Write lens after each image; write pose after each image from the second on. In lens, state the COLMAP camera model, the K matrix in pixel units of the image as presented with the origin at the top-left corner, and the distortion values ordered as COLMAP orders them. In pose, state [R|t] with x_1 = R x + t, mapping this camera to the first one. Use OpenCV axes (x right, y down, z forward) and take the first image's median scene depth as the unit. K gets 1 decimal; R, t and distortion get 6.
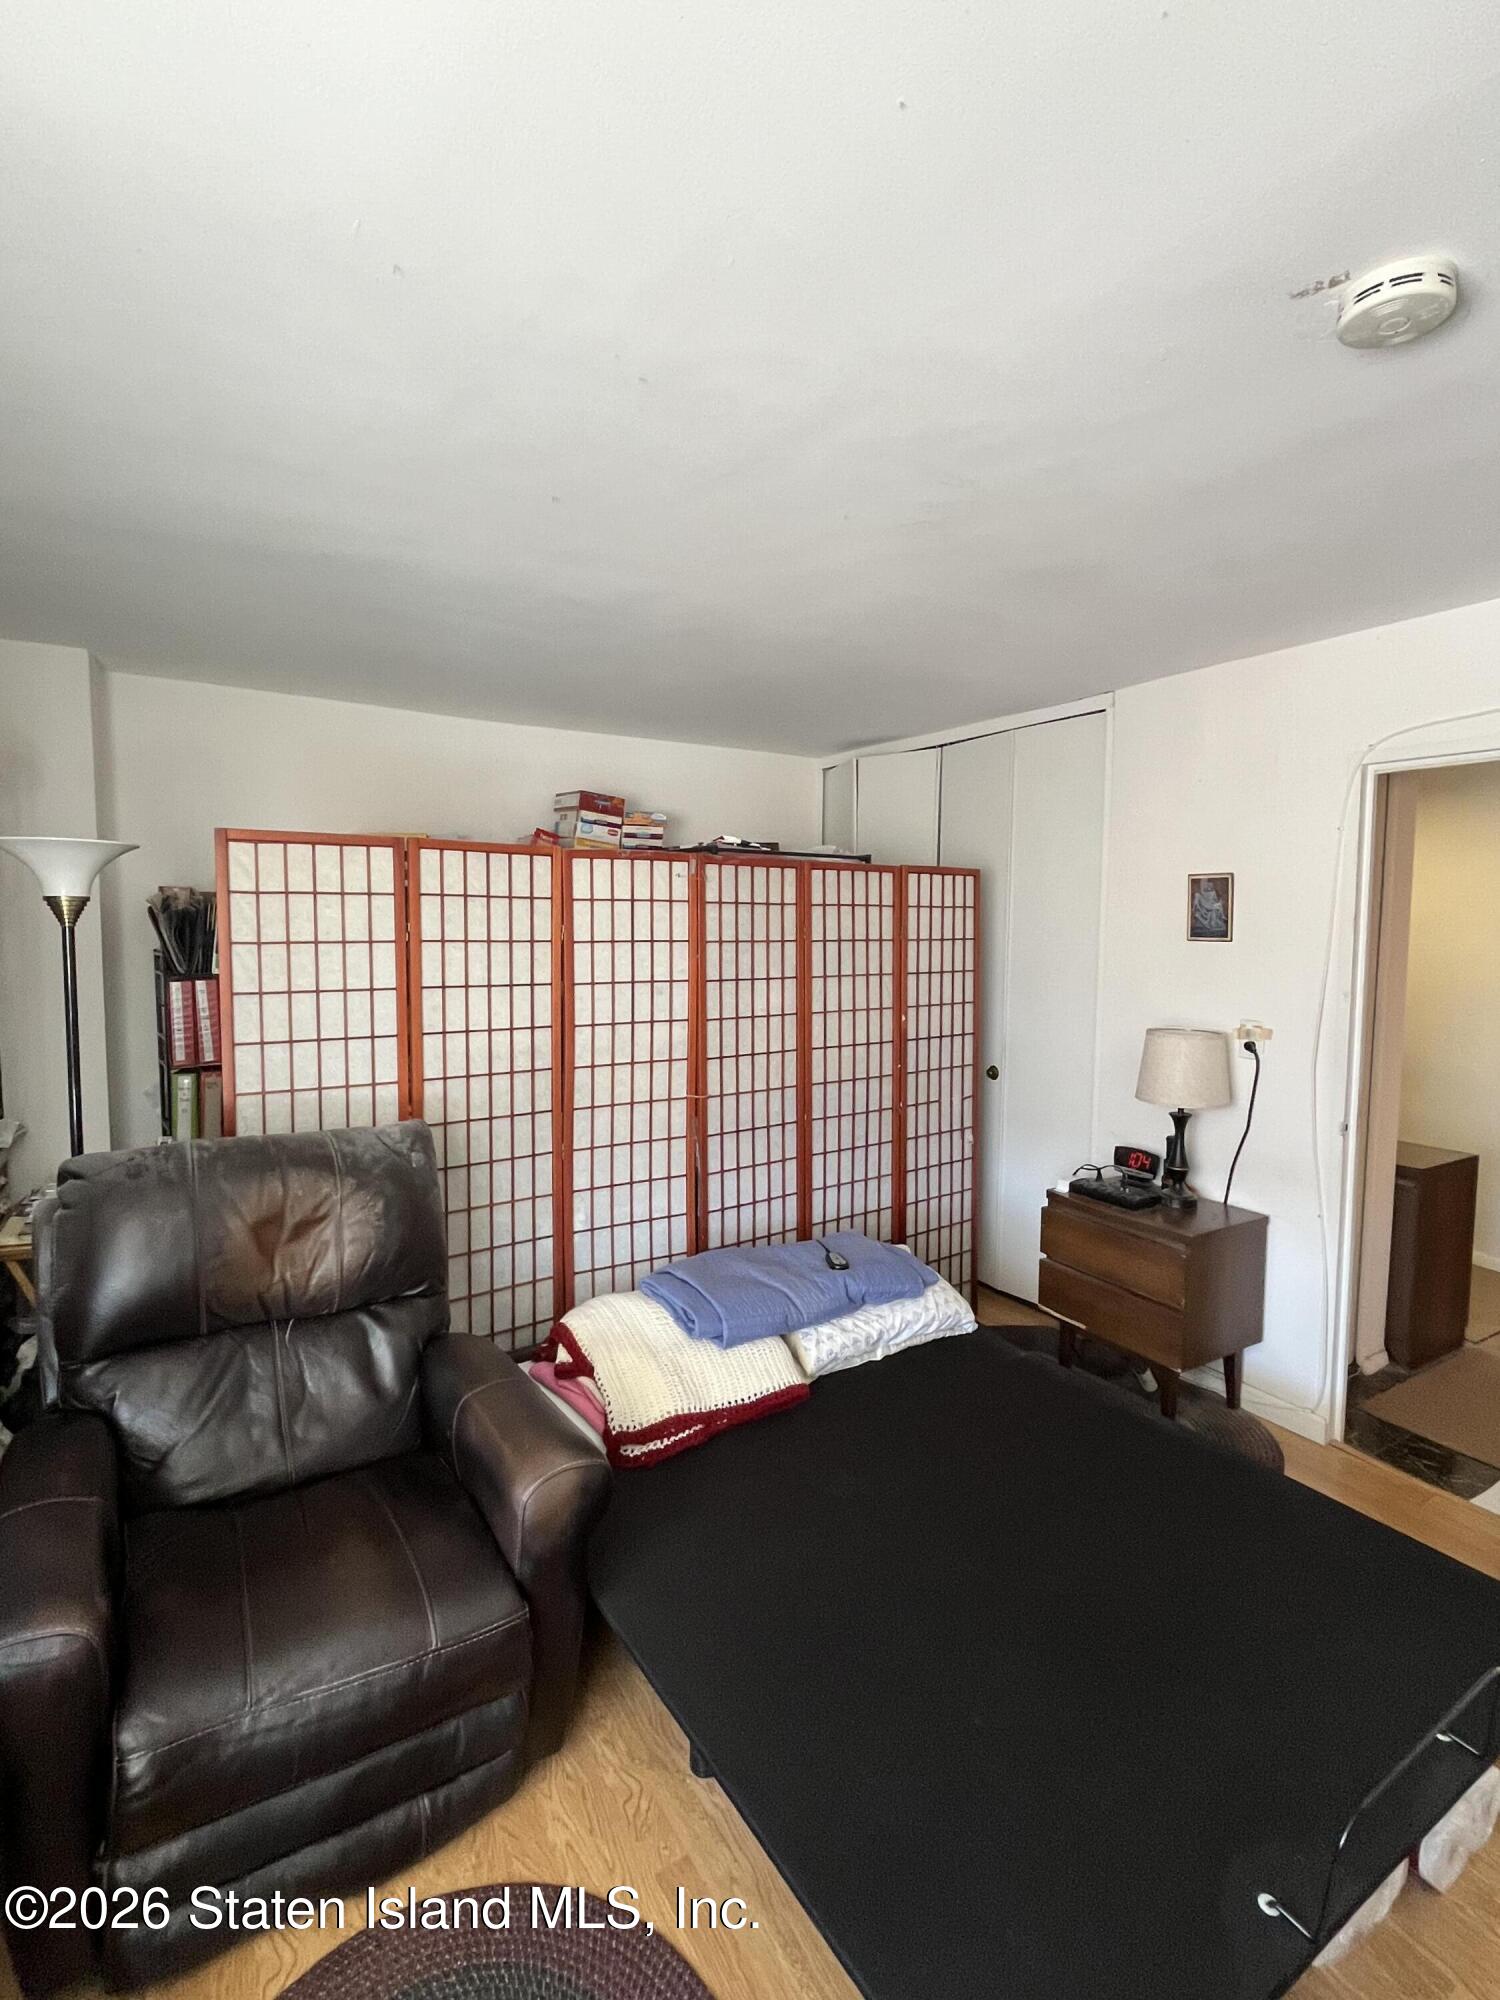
lens RADIAL K [[950.3, 0, 748.7], [0, 950.3, 1006.0], [0, 0, 1]] dist [0.001377, -0.000979]
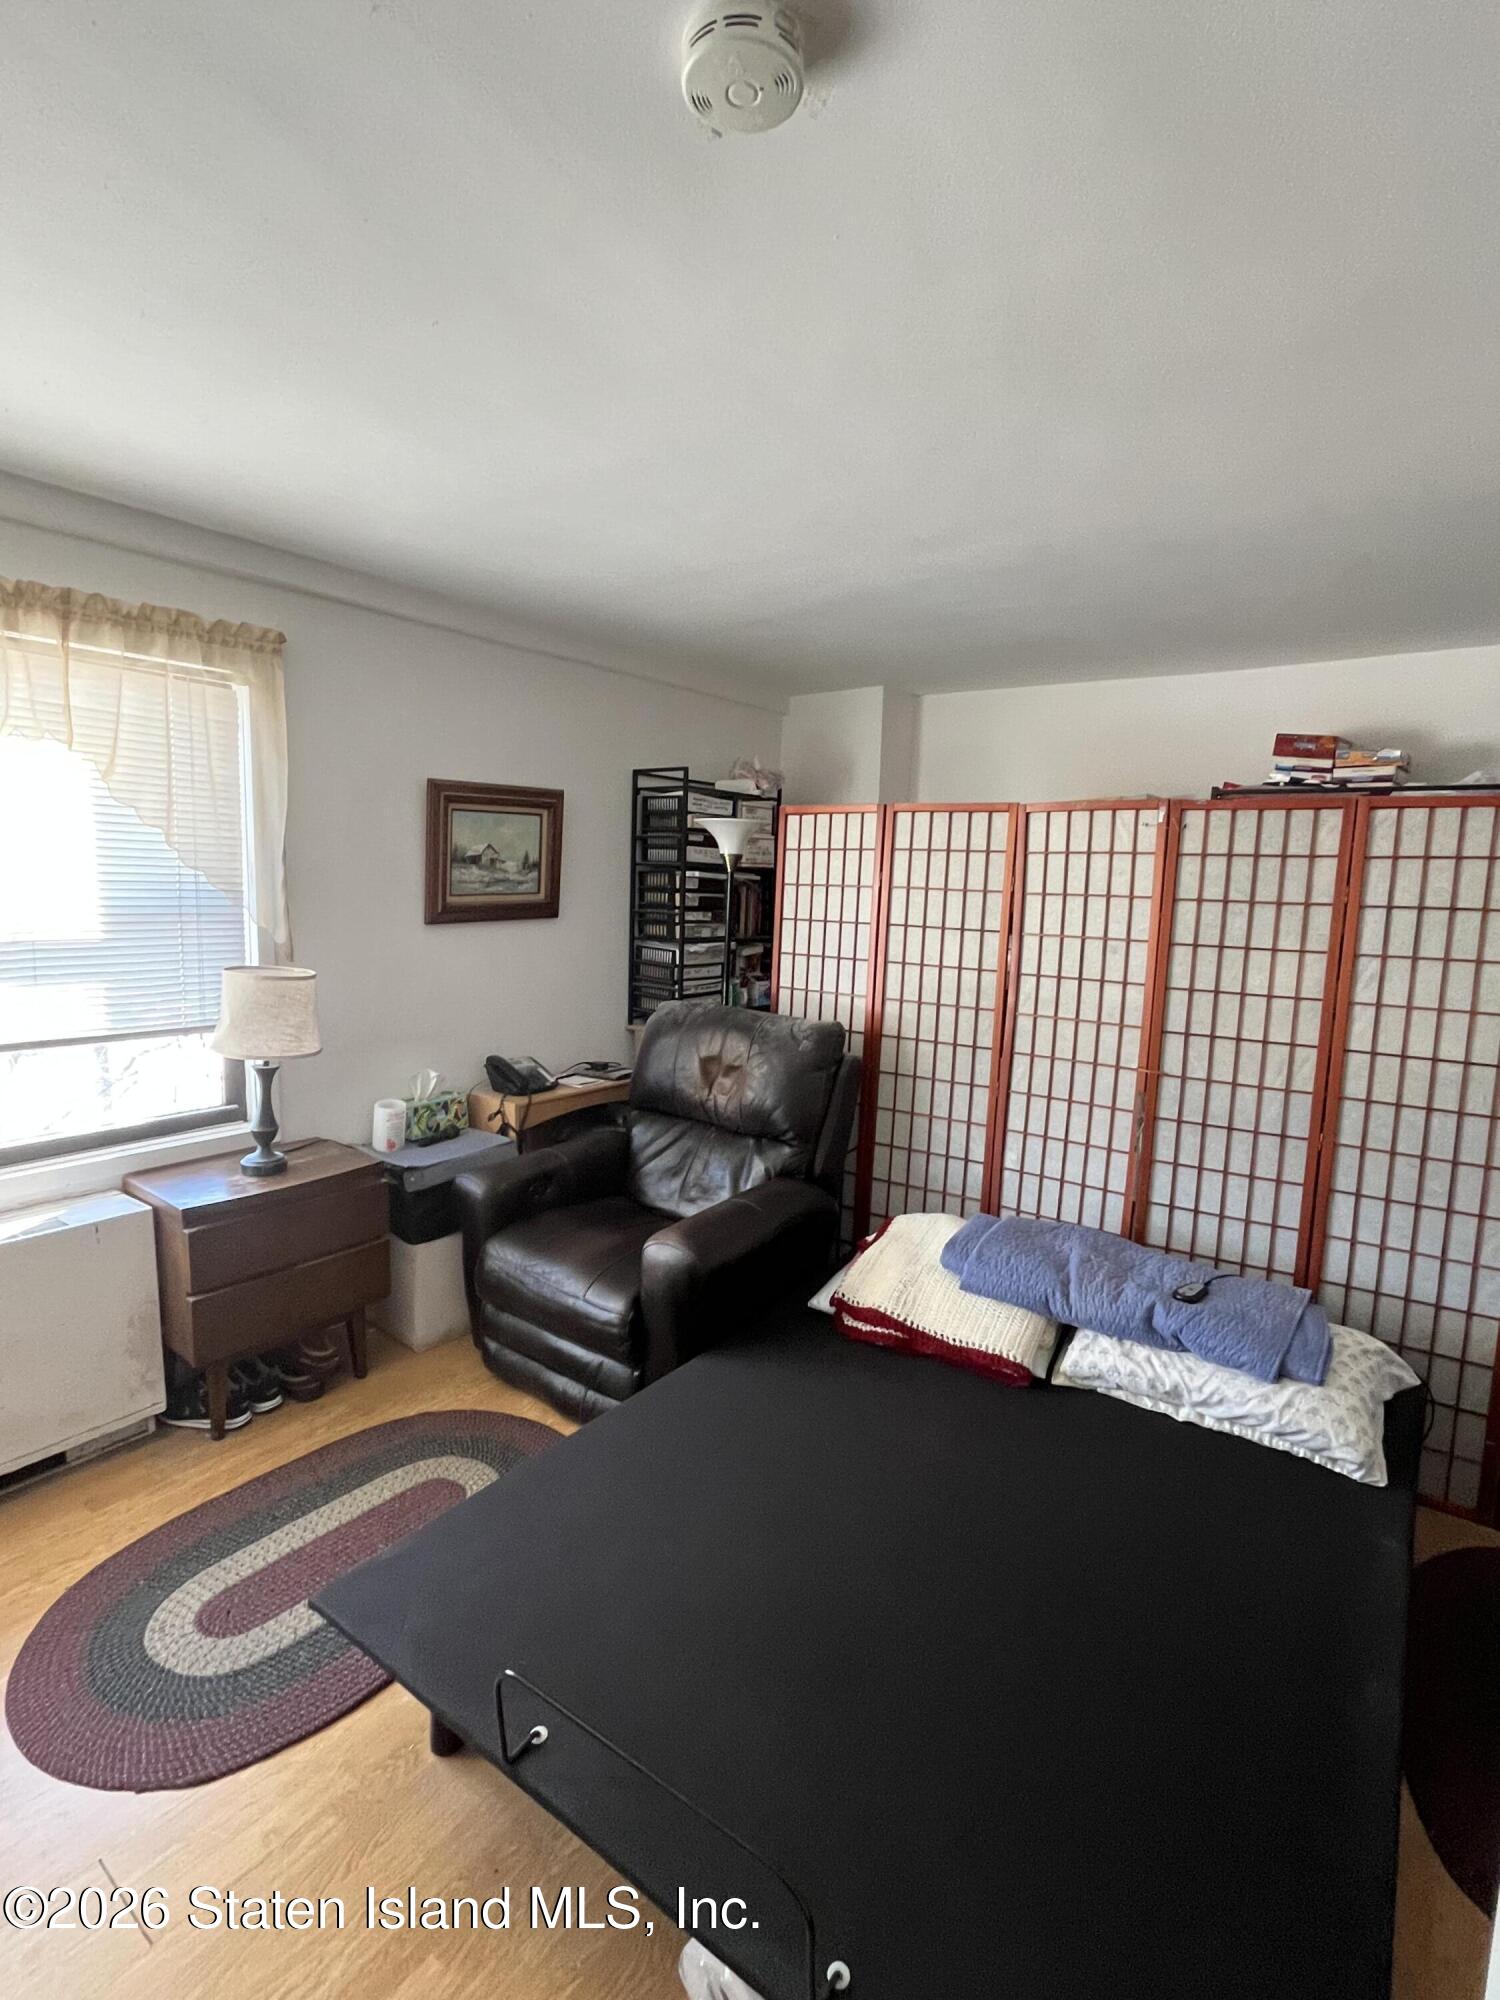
lens RADIAL K [[950.3, 0, 742.2], [0, 950.3, 986.2], [0, 0, 1]] dist [0.001377, -0.000979]
pose [[0.381269, 0.115430, -0.917229, 0.608334], [-0.108161, 0.990930, 0.079745, -0.014407], [0.918115, 0.068804, 0.390296, 0.282190]]
